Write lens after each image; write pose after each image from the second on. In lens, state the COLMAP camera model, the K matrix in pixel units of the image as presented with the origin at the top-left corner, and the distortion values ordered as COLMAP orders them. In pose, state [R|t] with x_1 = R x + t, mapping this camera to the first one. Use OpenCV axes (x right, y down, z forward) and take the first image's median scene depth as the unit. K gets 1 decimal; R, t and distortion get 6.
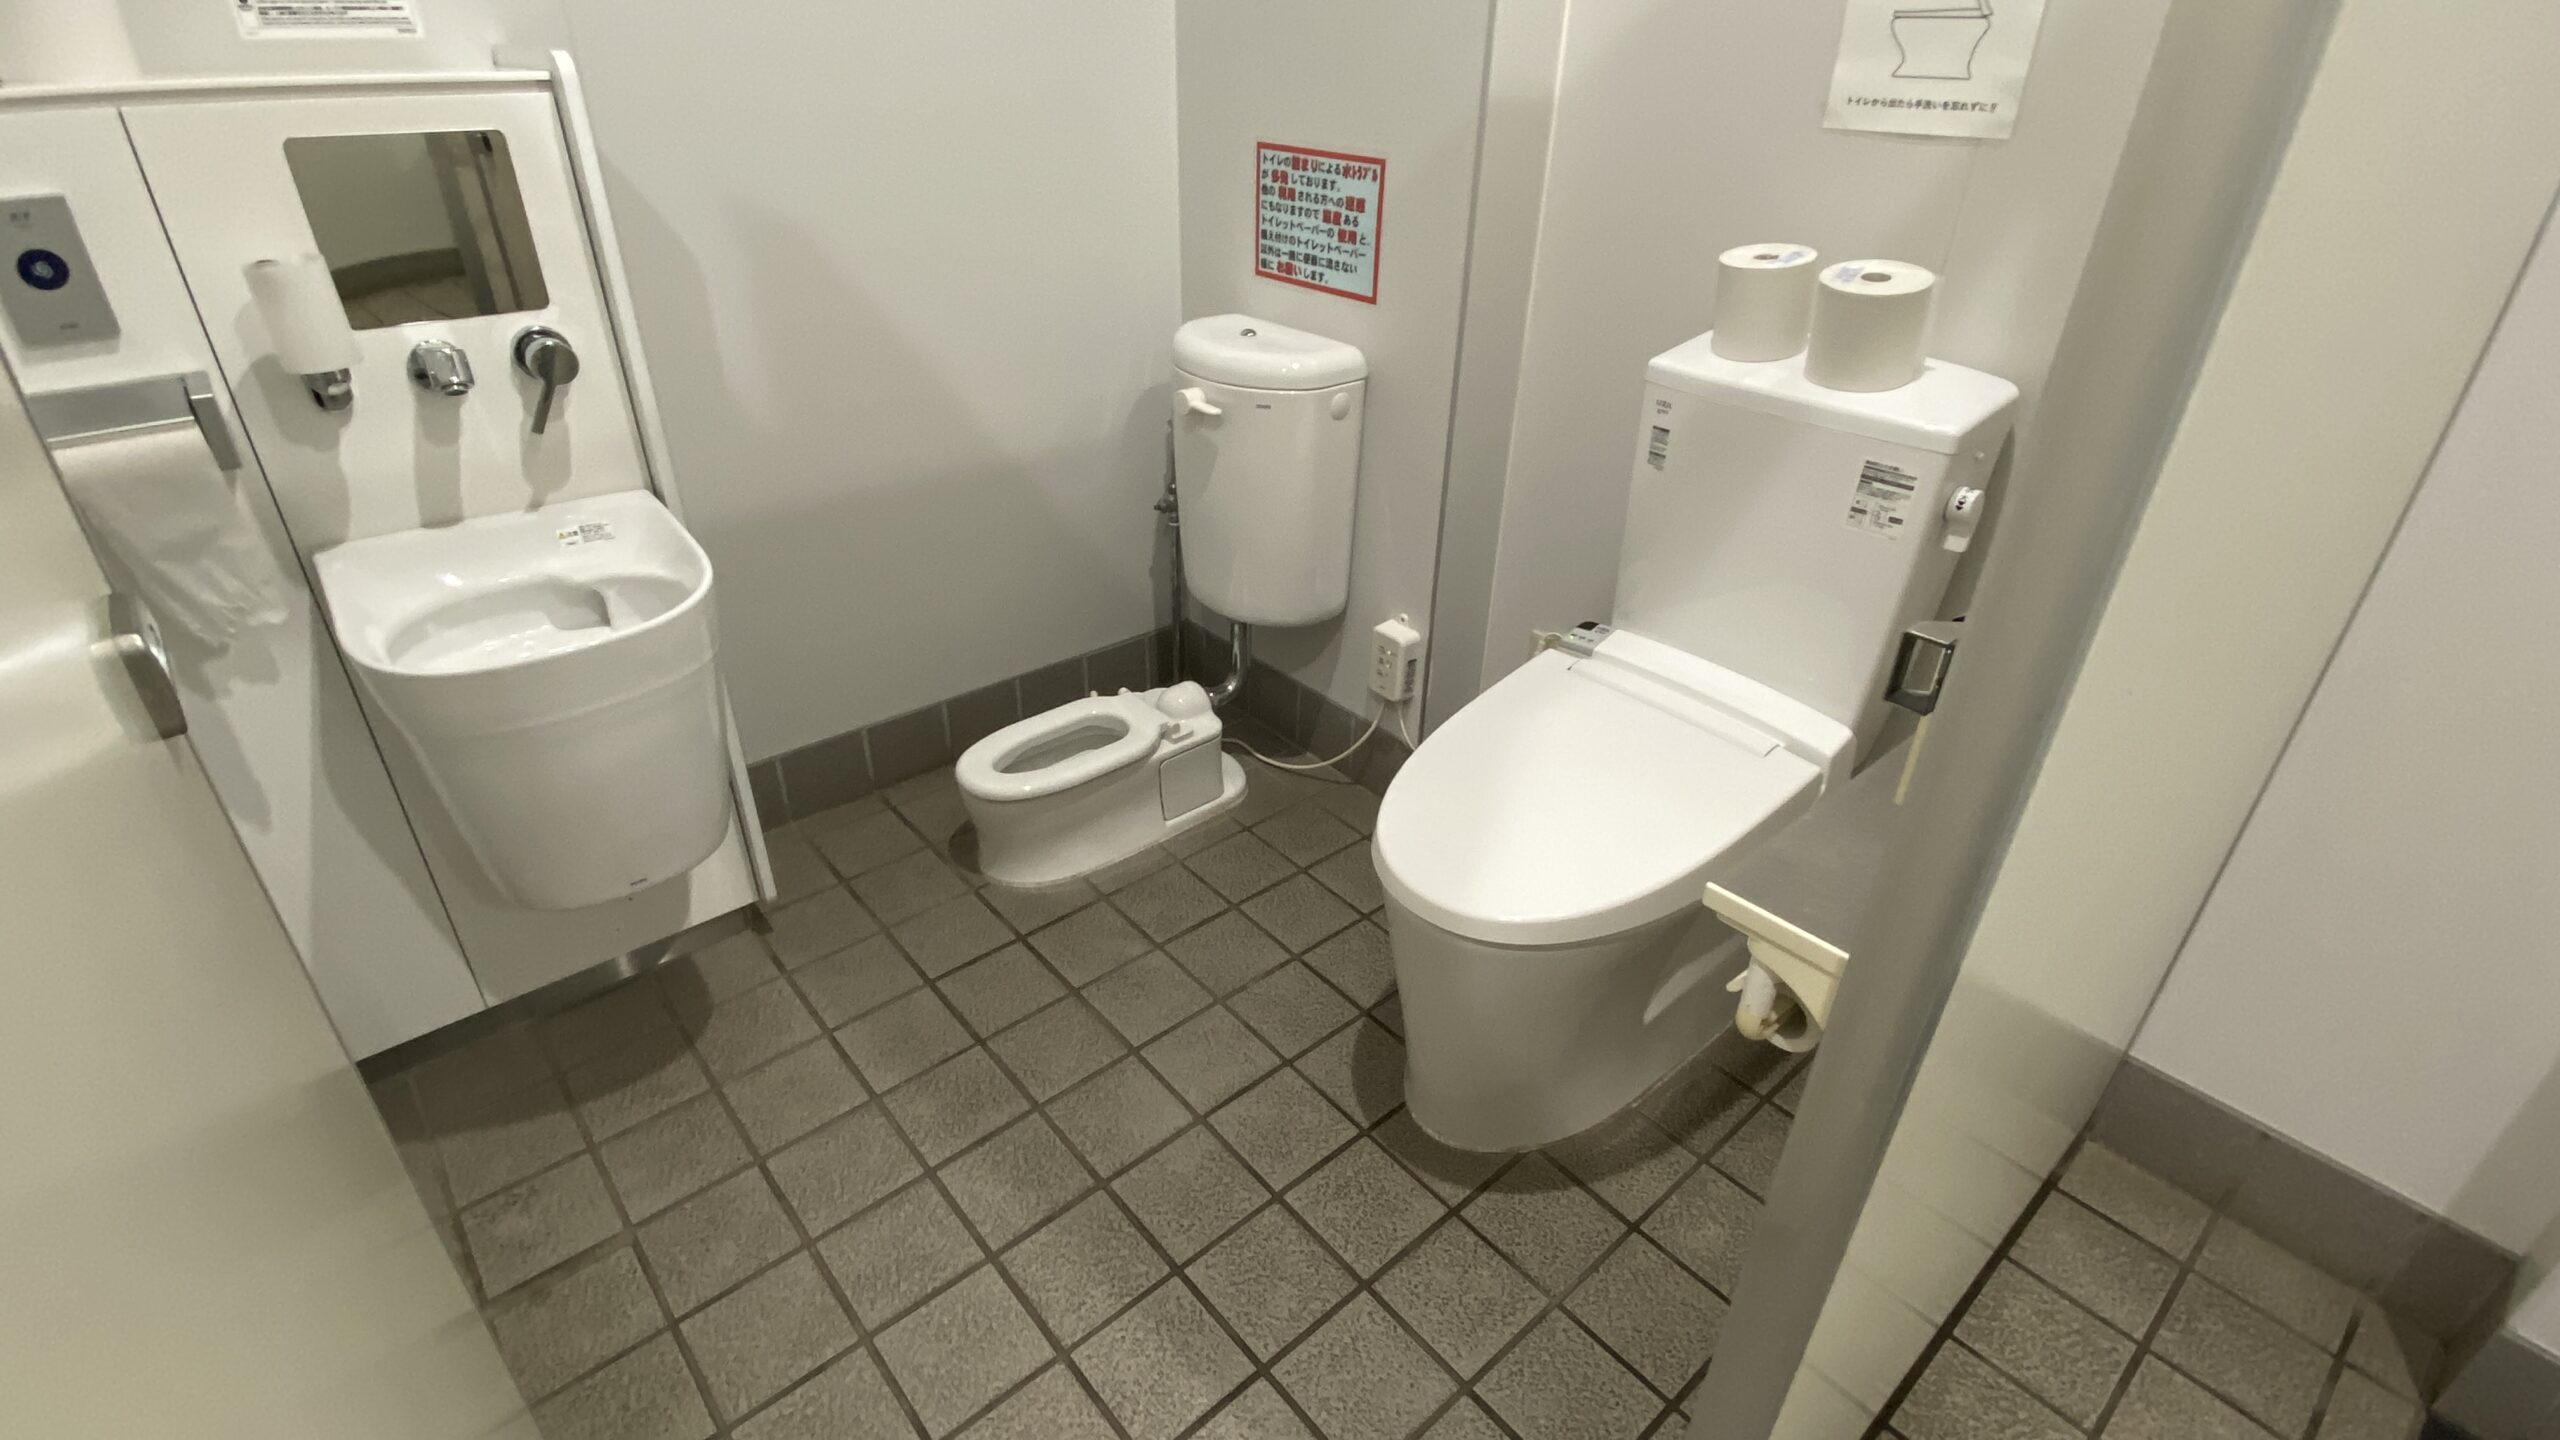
lens RADIAL K [[1204.8, 0, 1280.0], [0, 1204.8, 720.0], [0, 0, 1]] dist [-0.018398, -0.000681]
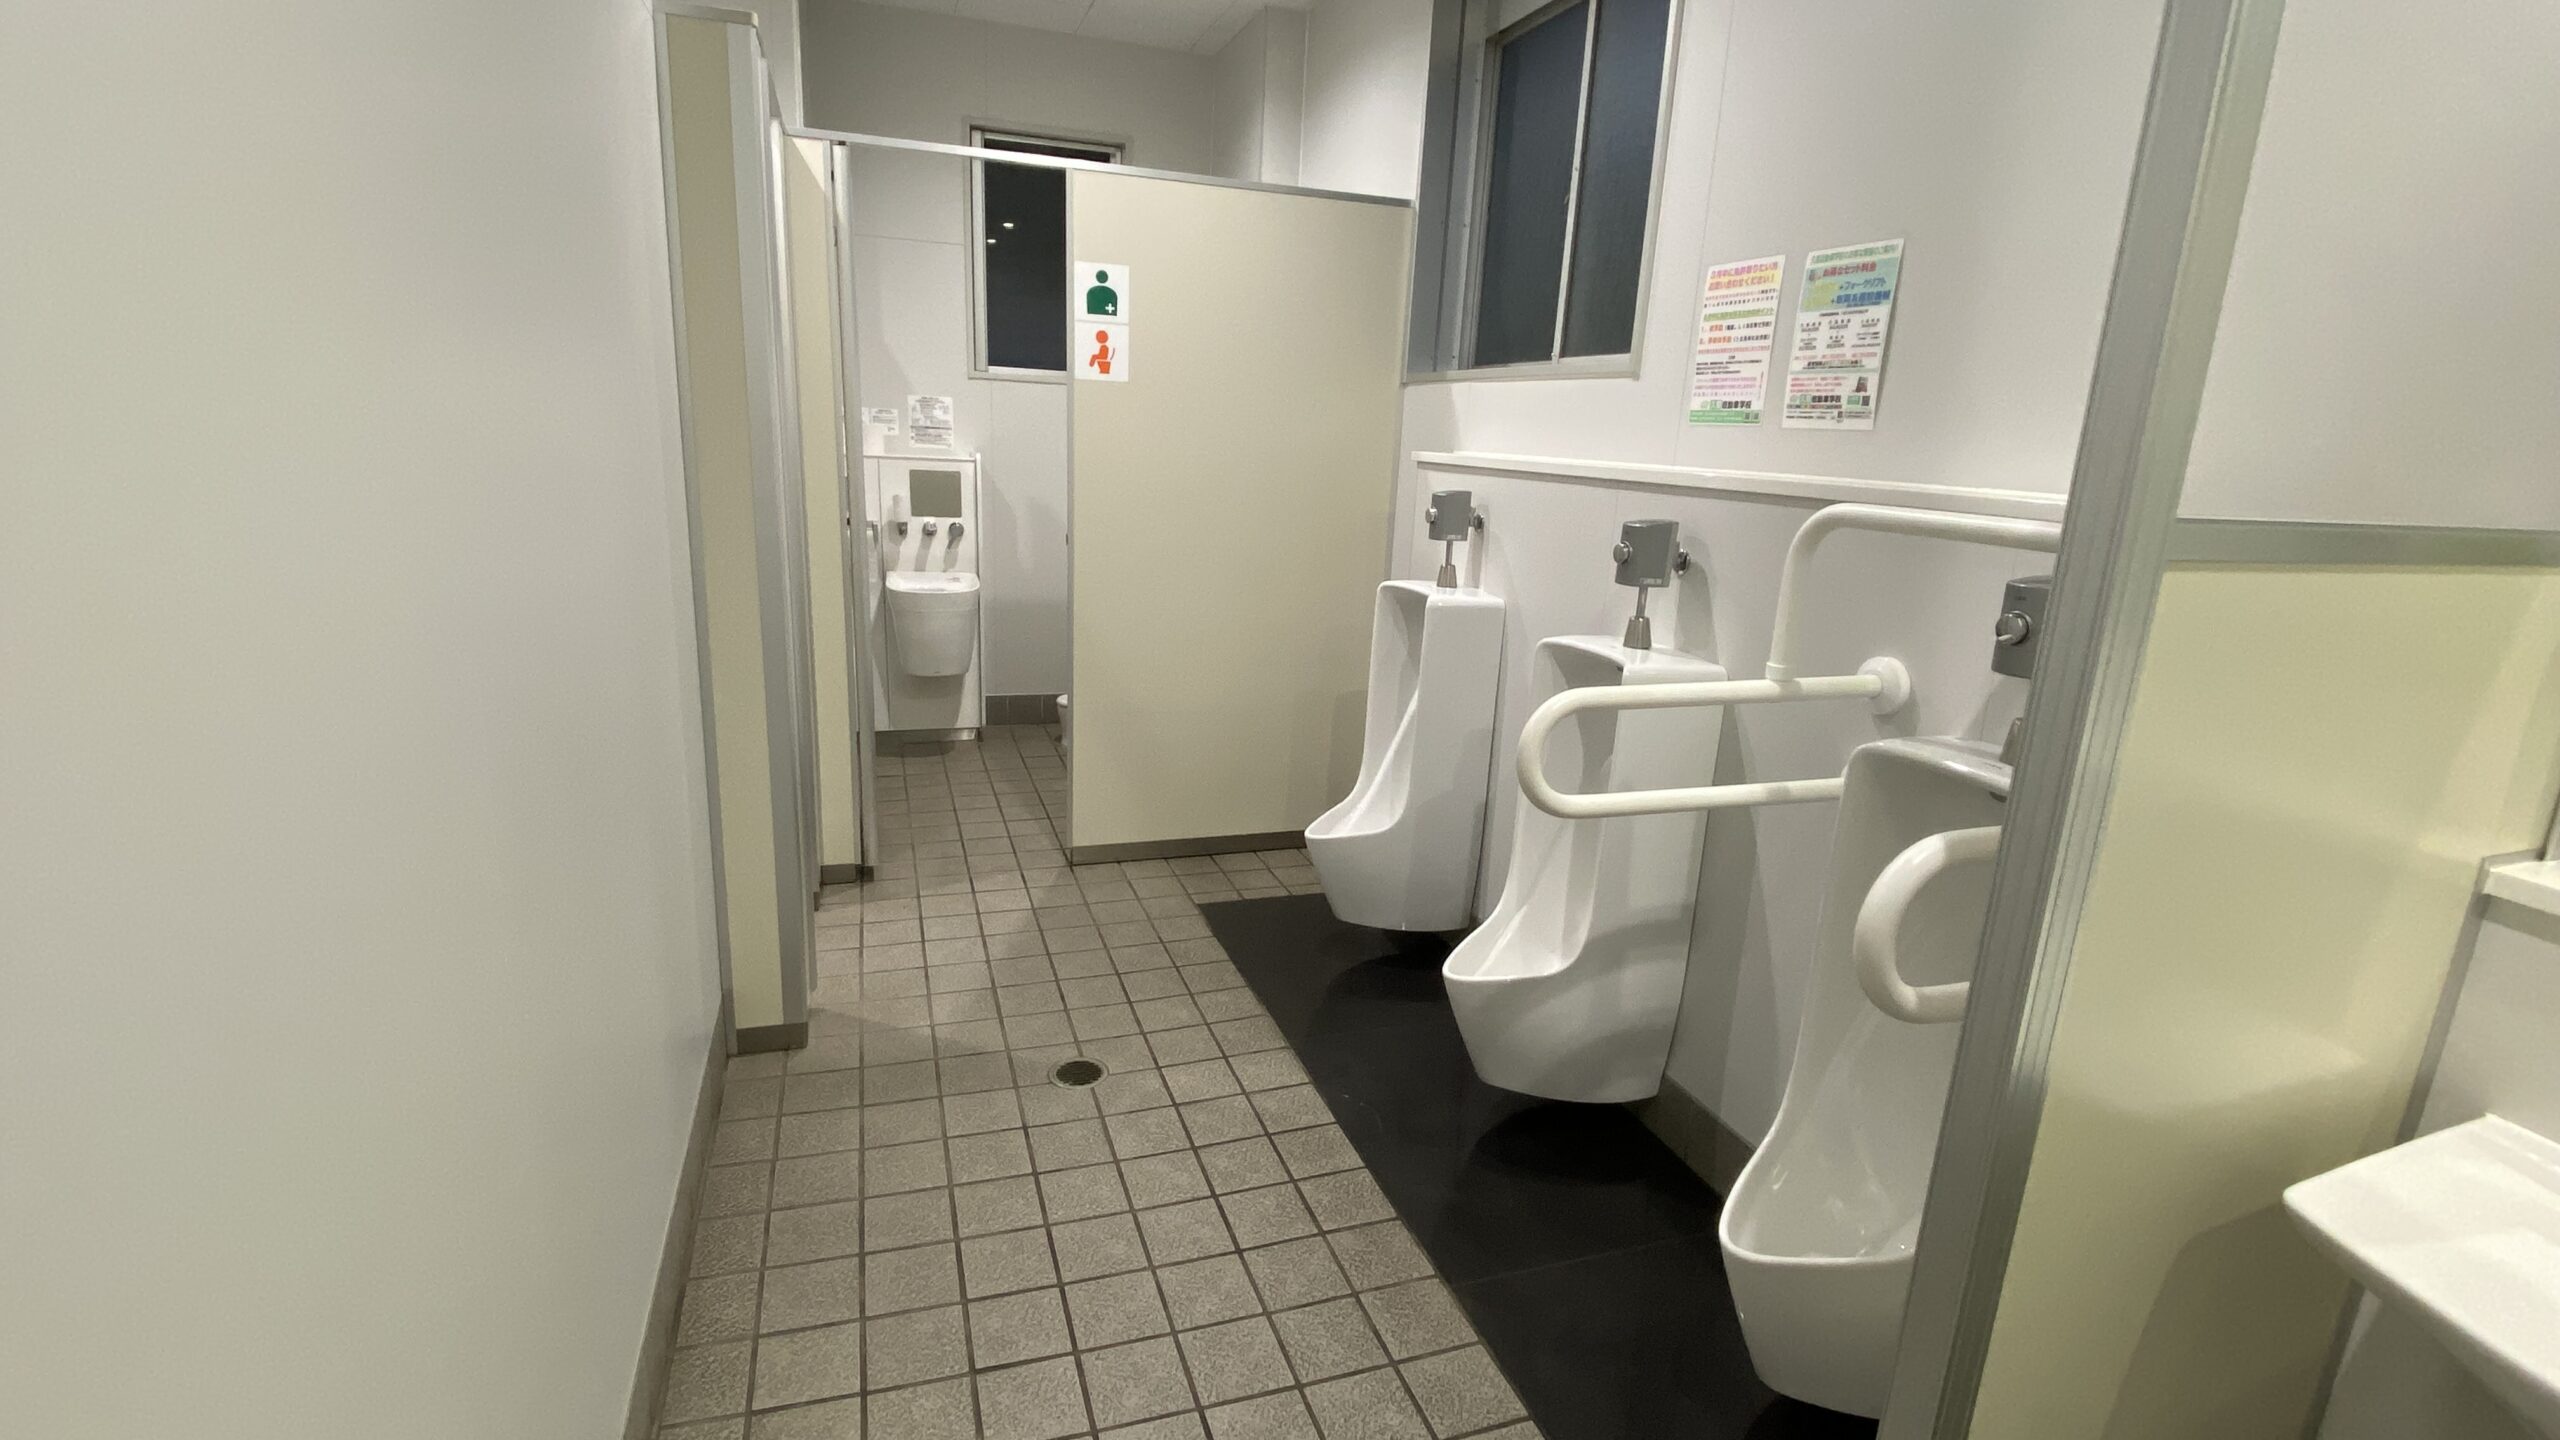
lens RADIAL K [[1204.8, 0, 1280.0], [0, 1204.8, 720.0], [0, 0, 1]] dist [-0.018398, -0.000681]
pose [[0.925471, 0.109642, -0.362604, 1.648485], [-0.211943, 0.943229, -0.255731, 0.947816], [0.313980, 0.313523, 0.896170, -1.740516]]
